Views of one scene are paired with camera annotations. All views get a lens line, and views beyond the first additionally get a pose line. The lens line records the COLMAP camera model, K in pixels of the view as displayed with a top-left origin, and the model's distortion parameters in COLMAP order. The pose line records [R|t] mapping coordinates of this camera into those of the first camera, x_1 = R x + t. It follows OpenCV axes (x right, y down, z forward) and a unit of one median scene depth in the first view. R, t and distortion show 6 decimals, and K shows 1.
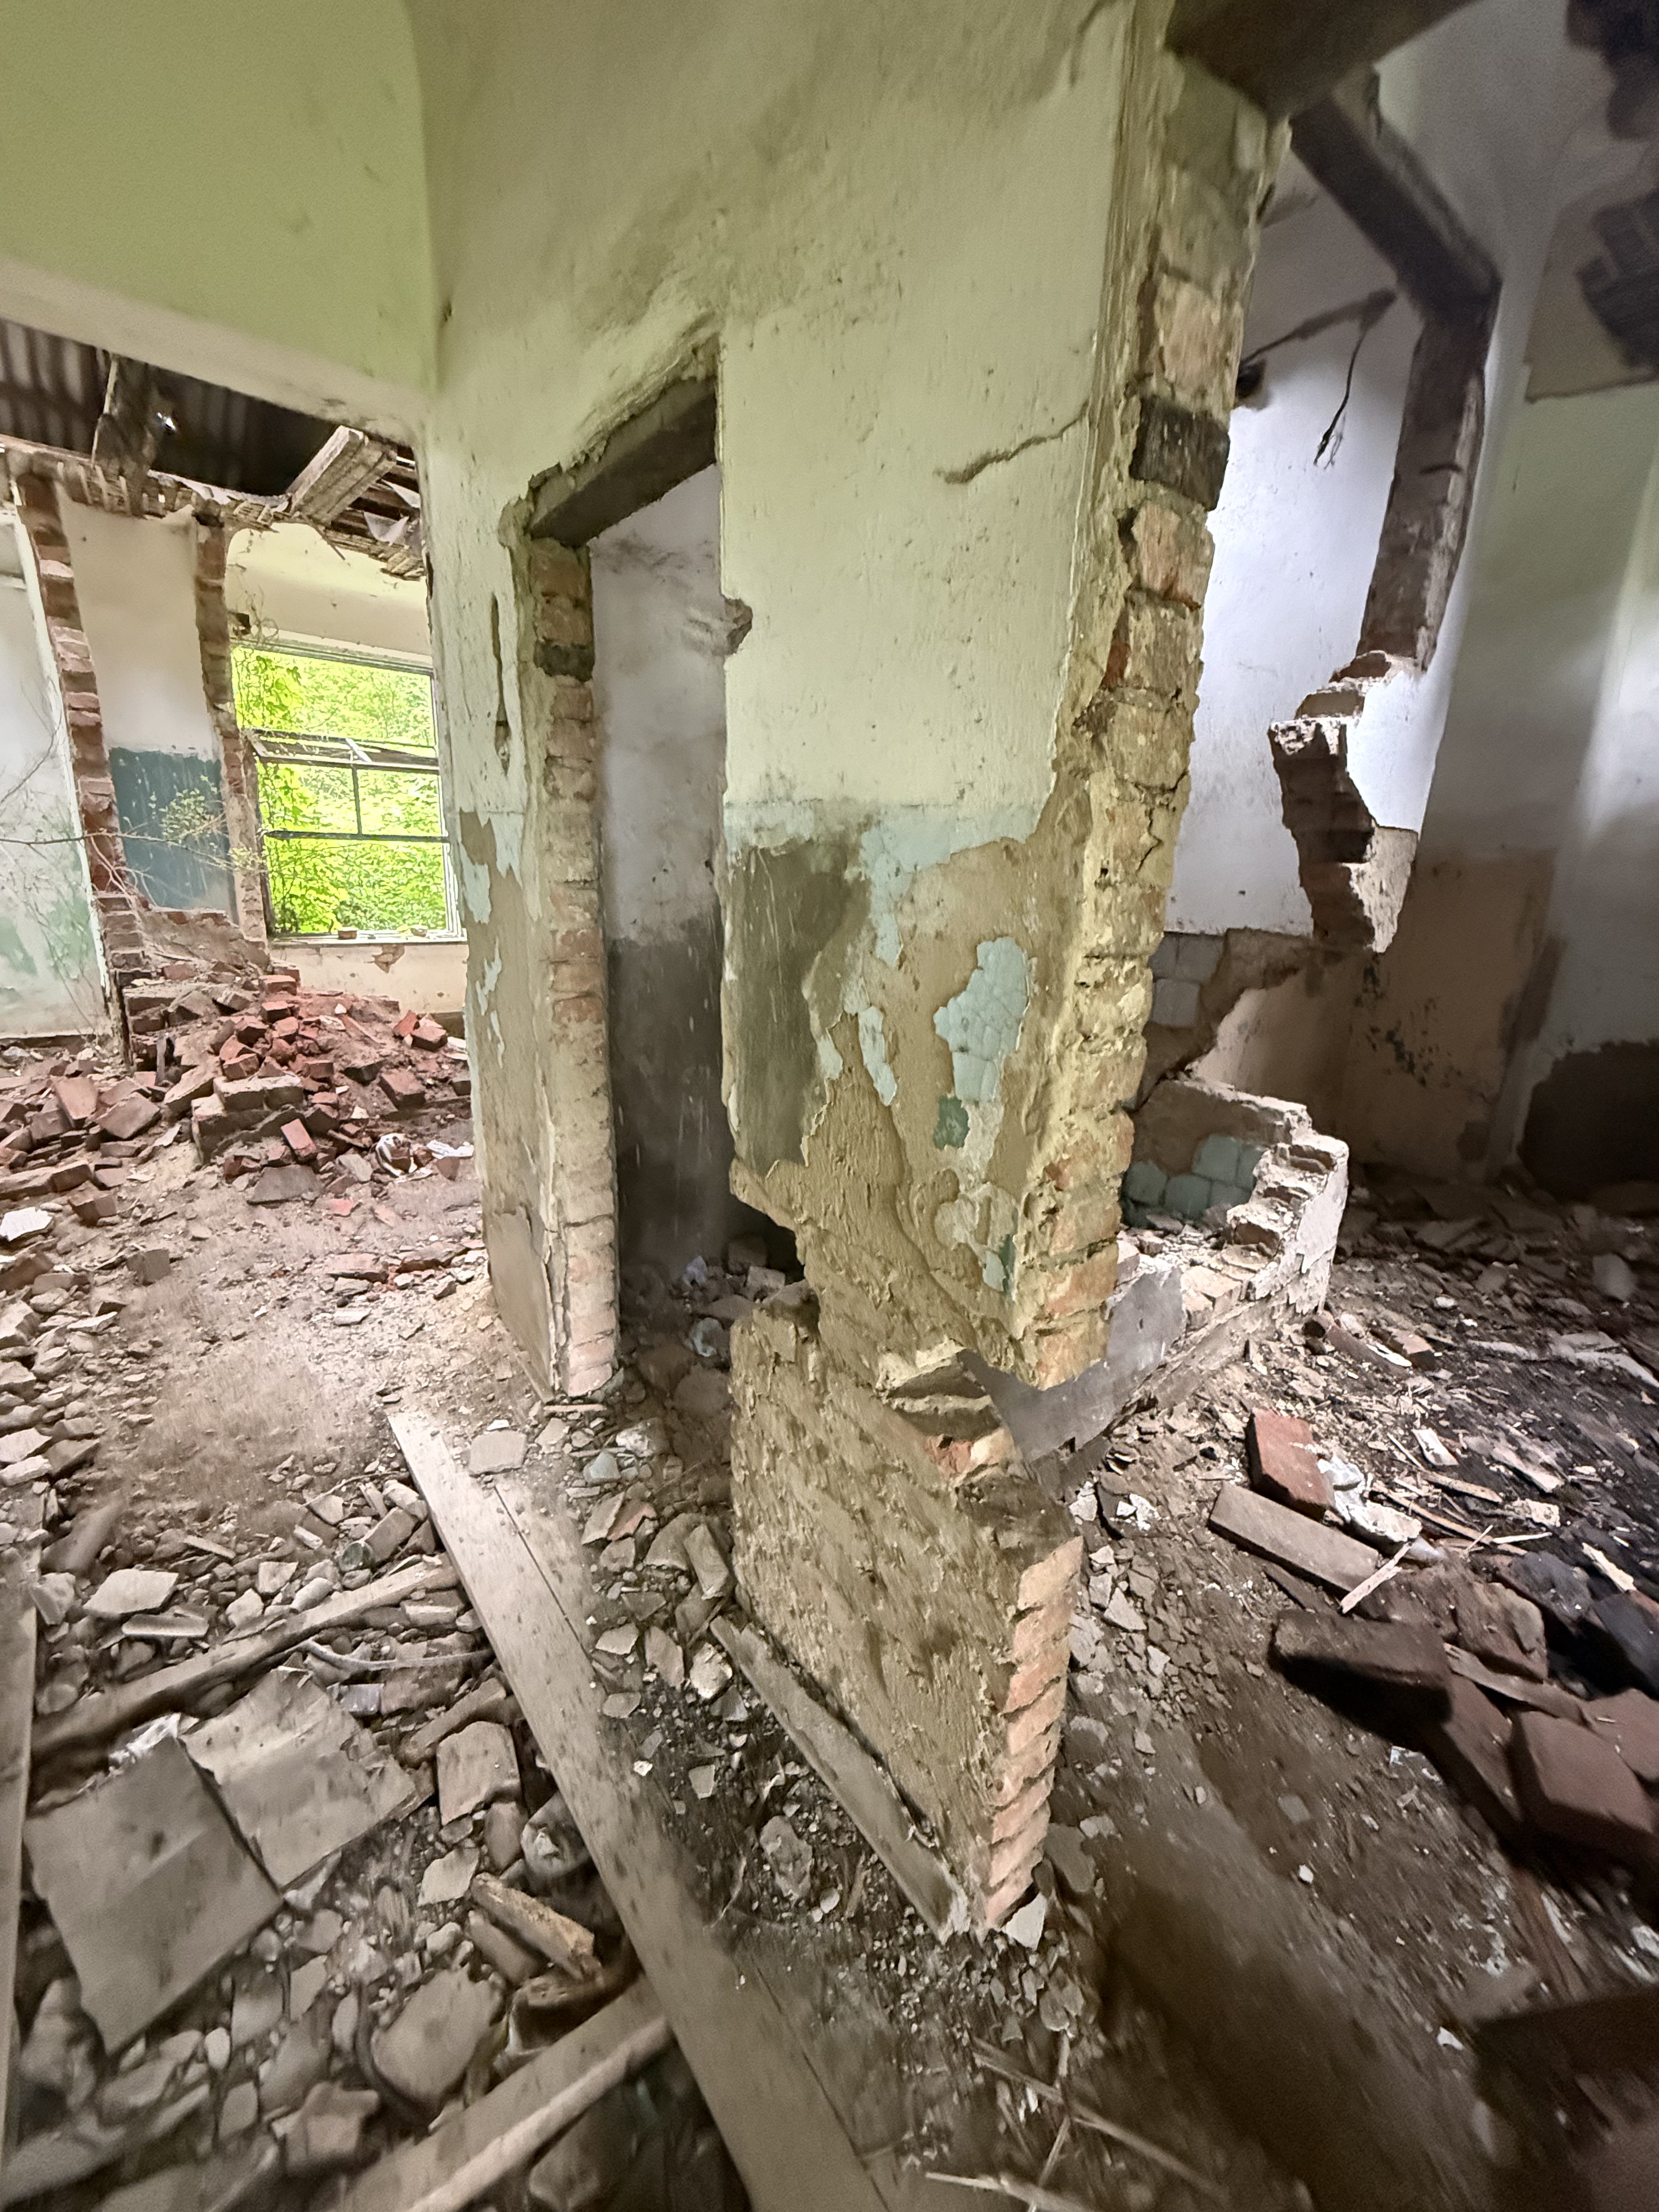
lens RADIAL K [[872.4, 0, 834.0], [0, 872.4, 1094.3], [0, 0, 1]] dist [0.000197, 0.000170]
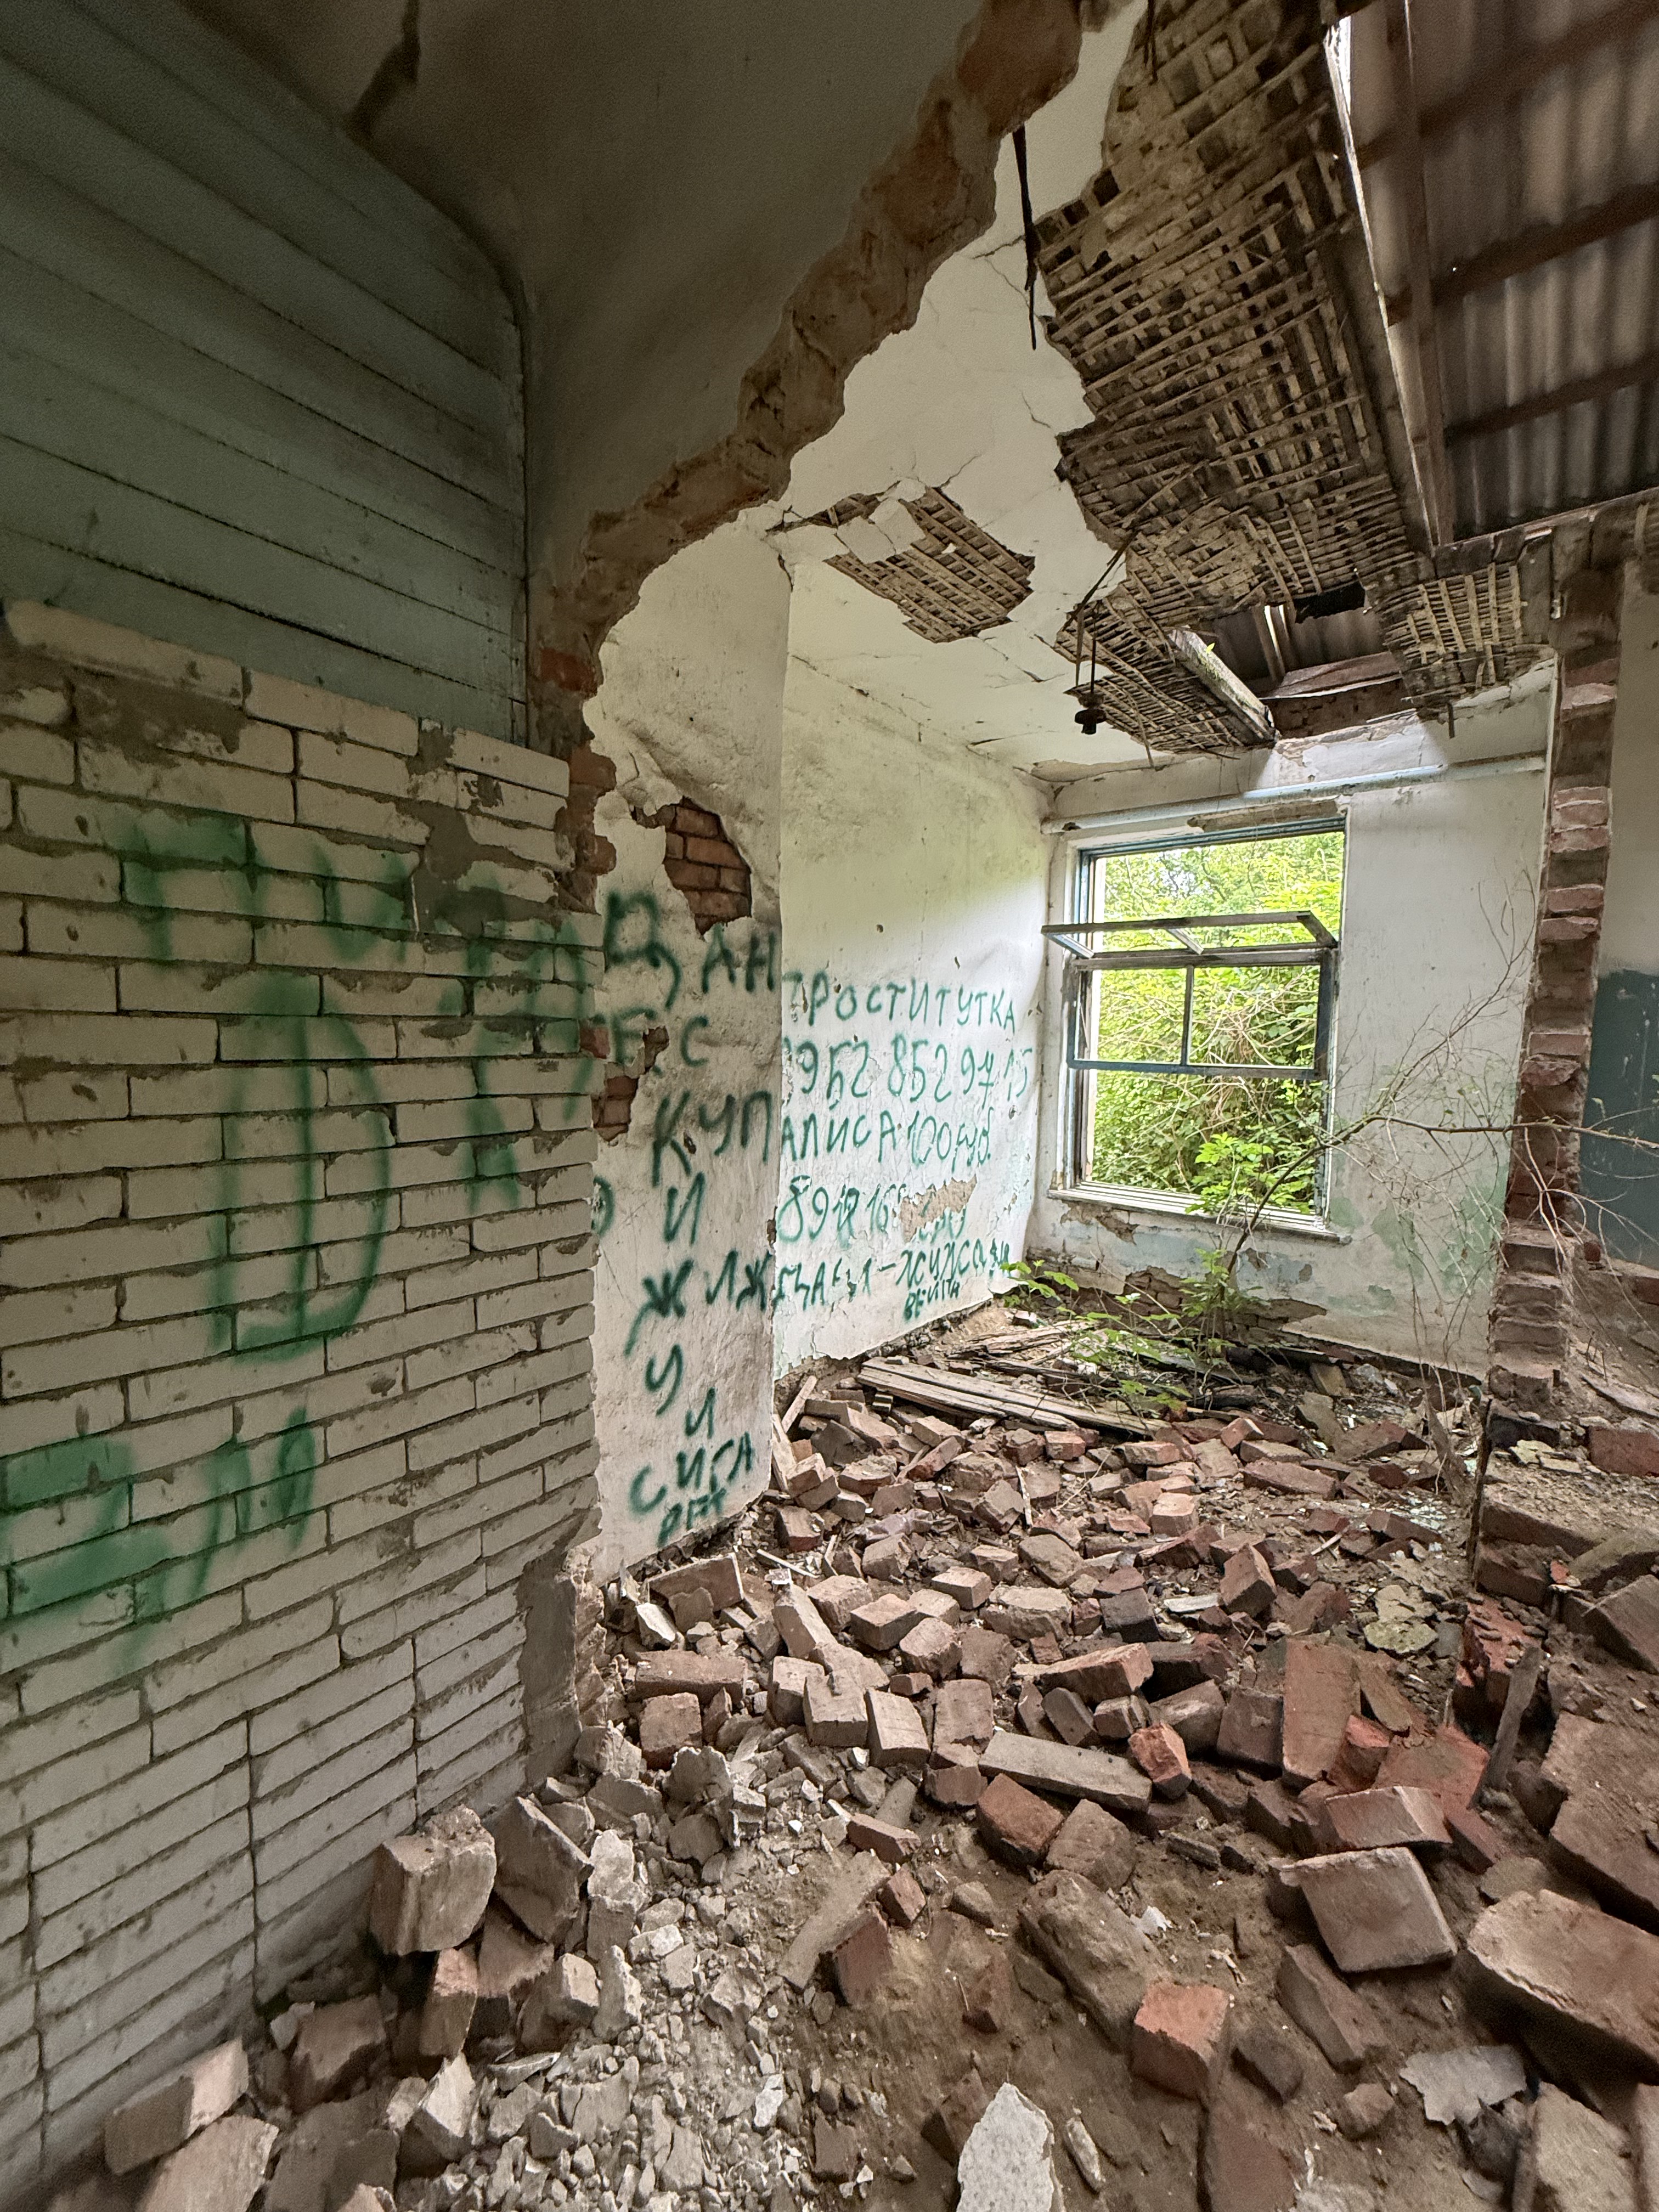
lens RADIAL K [[872.4, 0, 834.0], [0, 872.4, 1094.3], [0, 0, 1]] dist [0.000197, 0.000170]
pose [[0.173489, 0.050048, -0.983563, -0.427074], [-0.267318, 0.963607, 0.001881, -0.226239], [0.947862, 0.262598, 0.180554, 0.533549]]
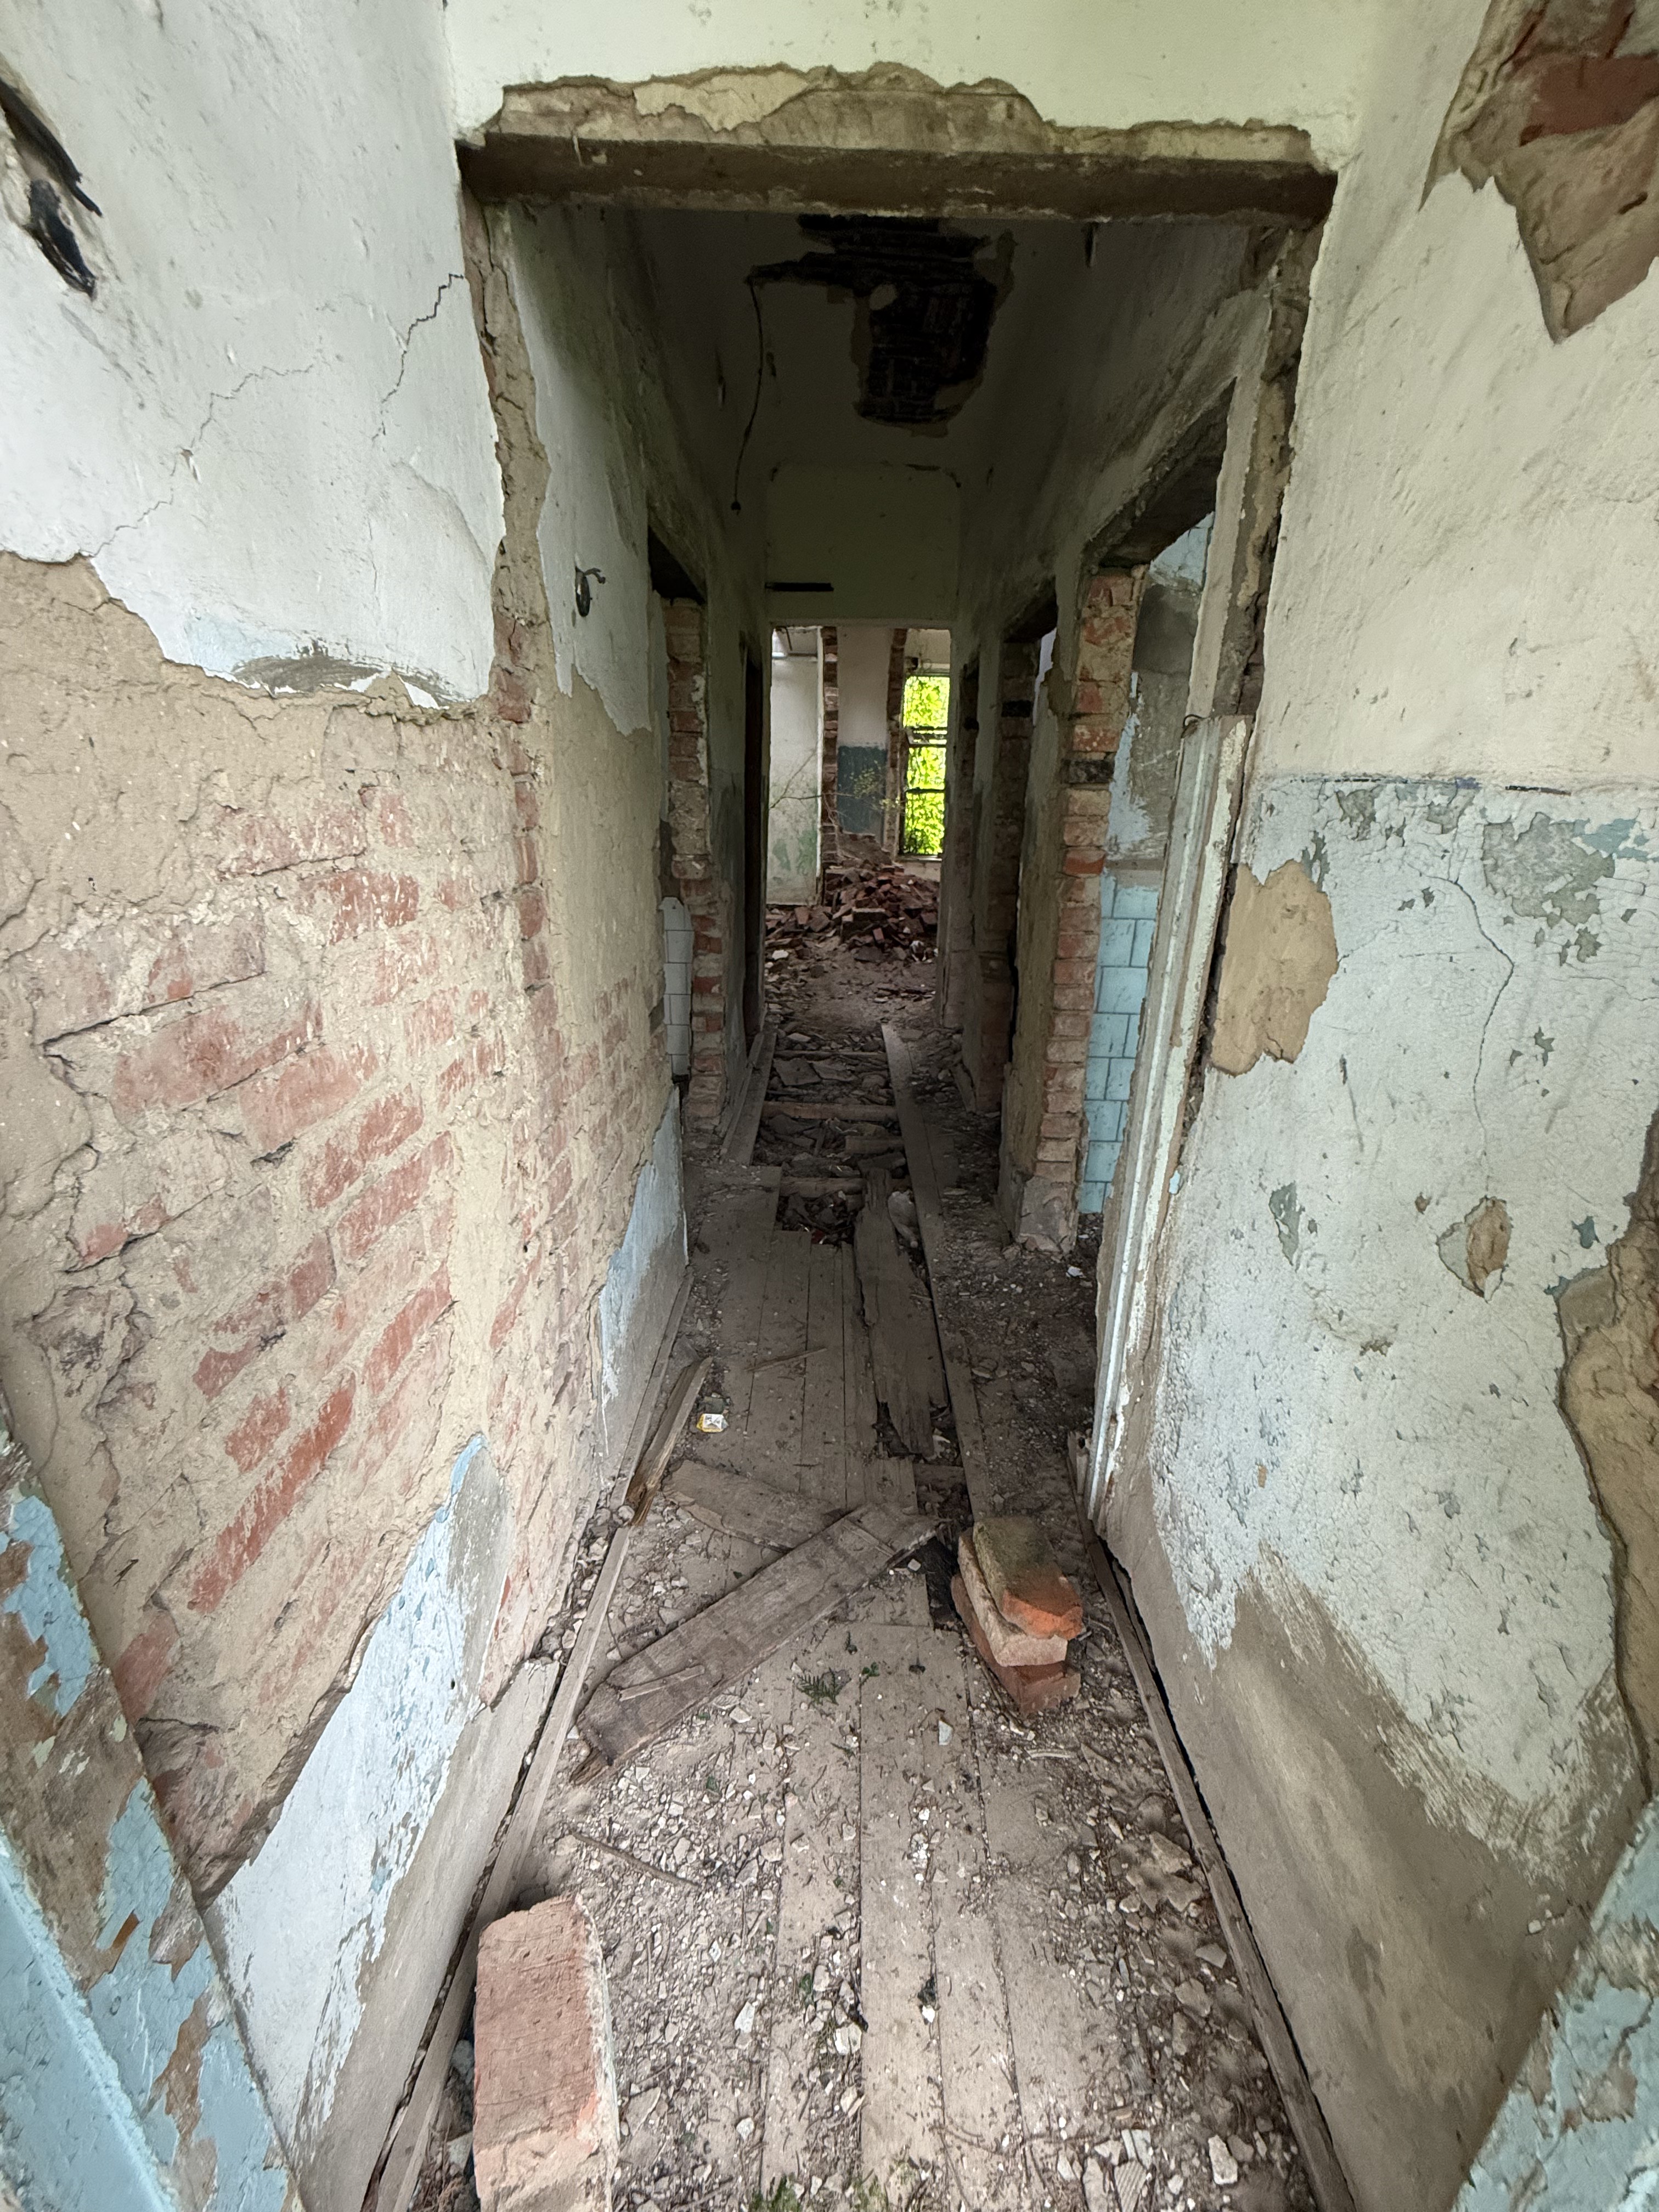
lens RADIAL K [[872.4, 0, 834.0], [0, 872.4, 1094.3], [0, 0, 1]] dist [0.000197, 0.000170]
pose [[0.781215, 0.181323, -0.597349, 0.543287], [-0.151157, 0.983356, 0.100810, 0.196531], [0.605686, 0.011539, 0.795620, -0.638858]]
